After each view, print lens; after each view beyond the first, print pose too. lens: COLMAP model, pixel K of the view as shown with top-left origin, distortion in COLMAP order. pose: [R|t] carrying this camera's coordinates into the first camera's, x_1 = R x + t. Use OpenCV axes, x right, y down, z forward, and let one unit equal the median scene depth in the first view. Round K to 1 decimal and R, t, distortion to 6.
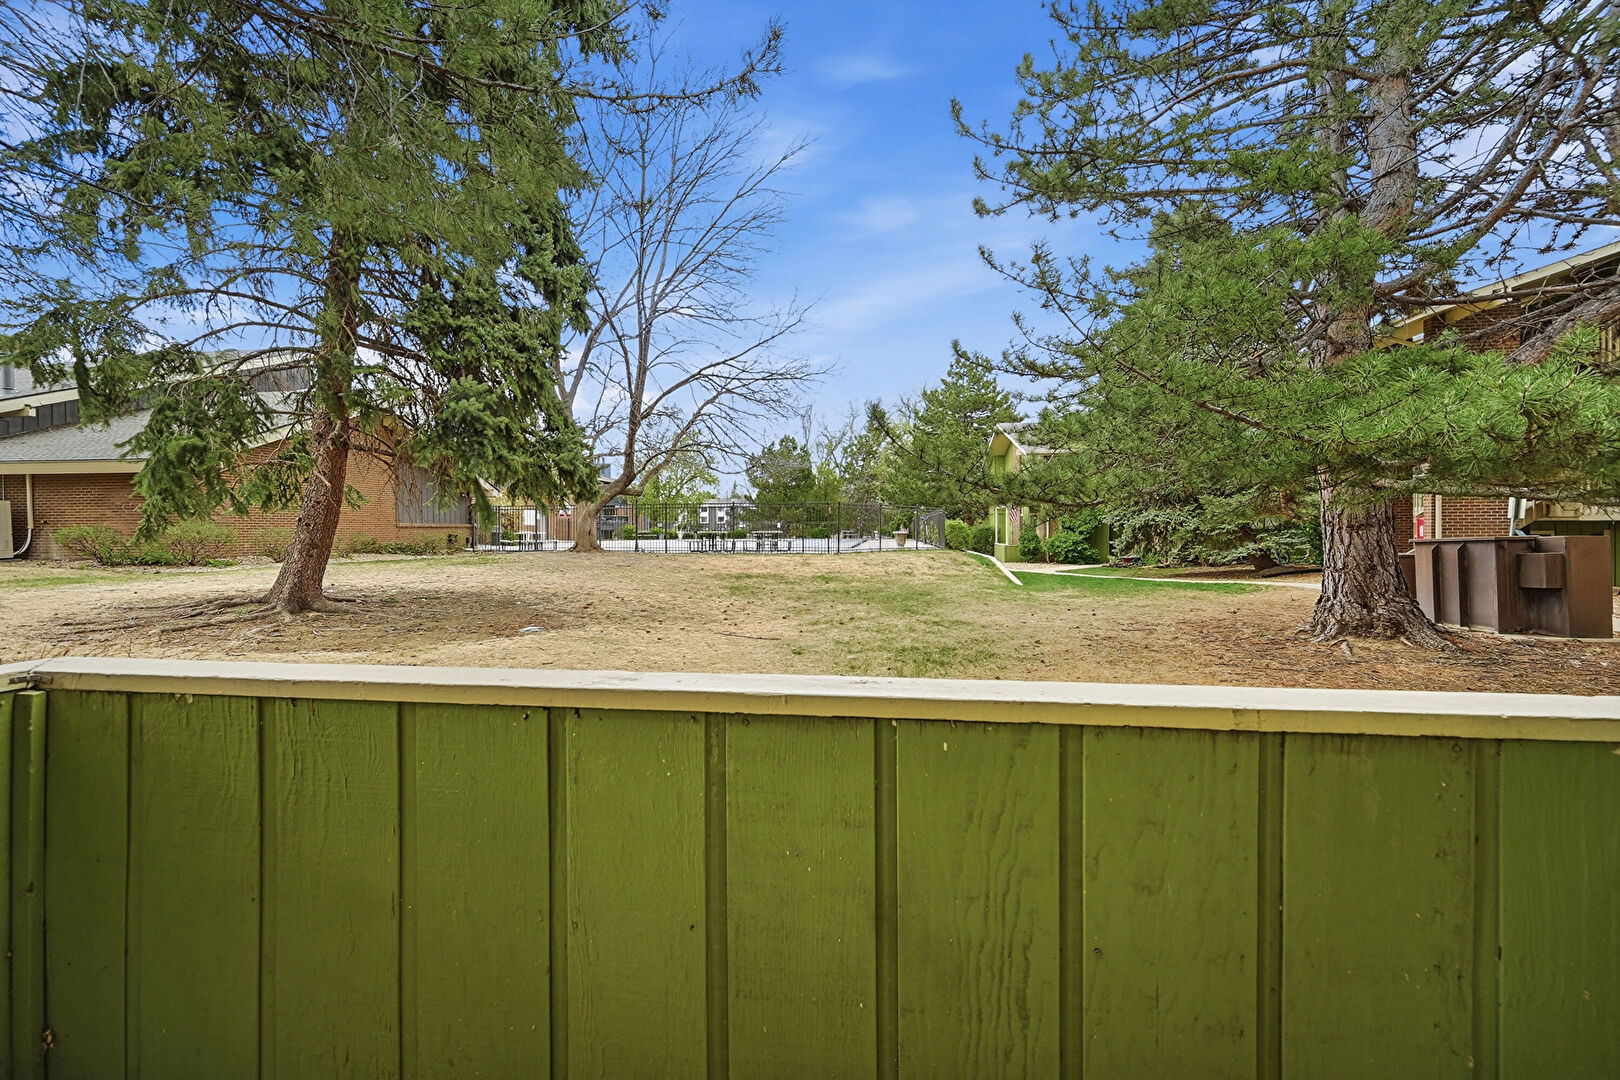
lens RADIAL K [[651.4, 0, 807.7], [0, 651.4, 537.7], [0, 0, 1]] dist [0.001135, 0.000179]
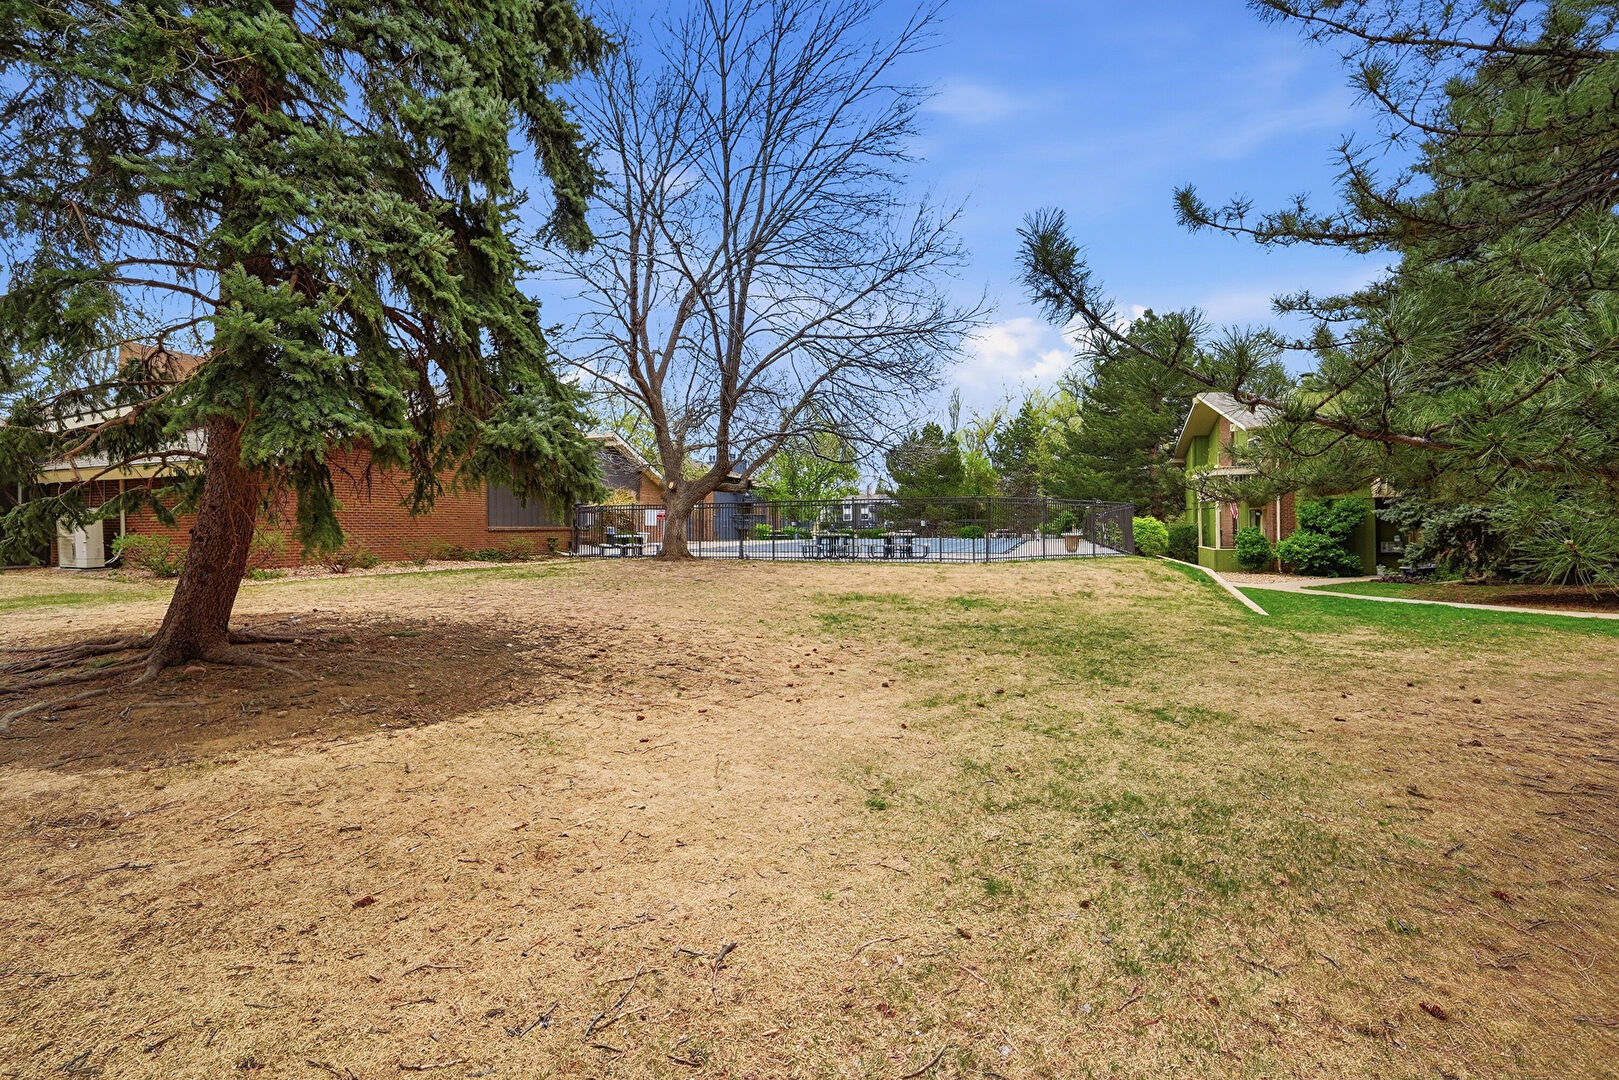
lens RADIAL K [[651.0, 0, 810.4], [0, 651.0, 525.5], [0, 0, 1]] dist [0.001135, 0.000179]
pose [[0.973776, -0.005508, -0.227441, 0.016548], [0.002513, 0.999906, -0.013455, -0.008938], [0.227494, 0.012530, 0.973699, 0.177585]]
